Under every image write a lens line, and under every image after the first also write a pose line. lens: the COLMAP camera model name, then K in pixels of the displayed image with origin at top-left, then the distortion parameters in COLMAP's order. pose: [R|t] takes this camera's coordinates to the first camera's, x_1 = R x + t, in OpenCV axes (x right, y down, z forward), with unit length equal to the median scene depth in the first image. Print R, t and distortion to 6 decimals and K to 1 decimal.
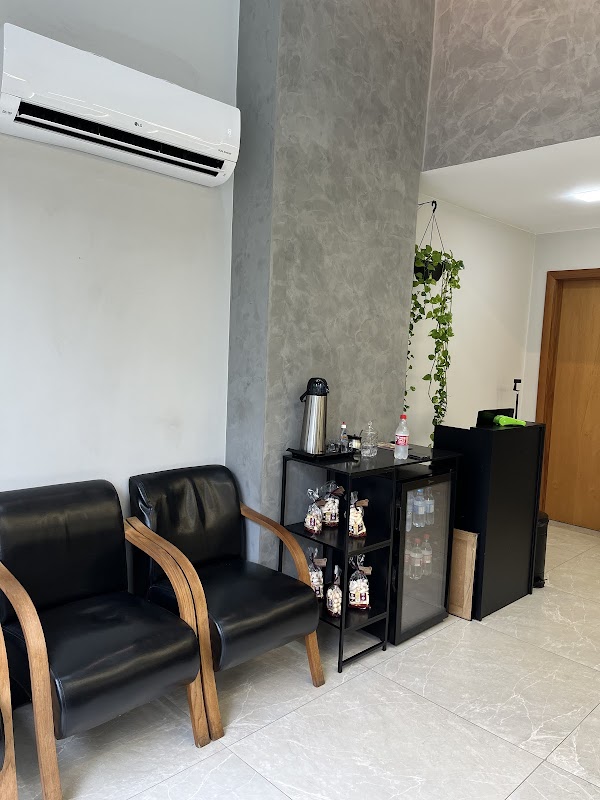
lens RADIAL K [[612.3, 0, 300.0], [0, 612.3, 400.0], [0, 0, 1]] dist [0.066145, -0.108096]
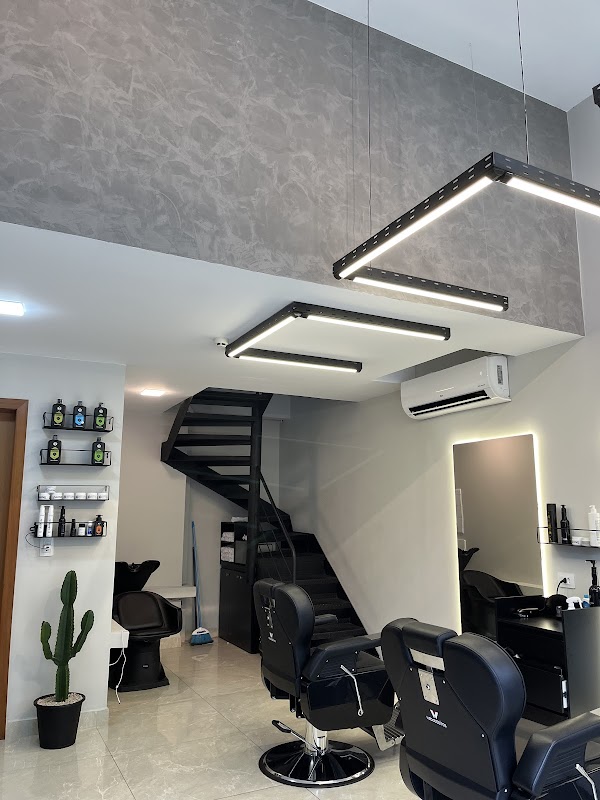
lens RADIAL K [[612.3, 0, 300.0], [0, 612.3, 400.0], [0, 0, 1]] dist [0.066145, -0.108096]
pose [[0.281743, 0.128639, 0.950827, -0.239755], [0.102726, 0.981232, -0.163192, -0.040209], [-0.953975, 0.143653, 0.263241, 0.536177]]
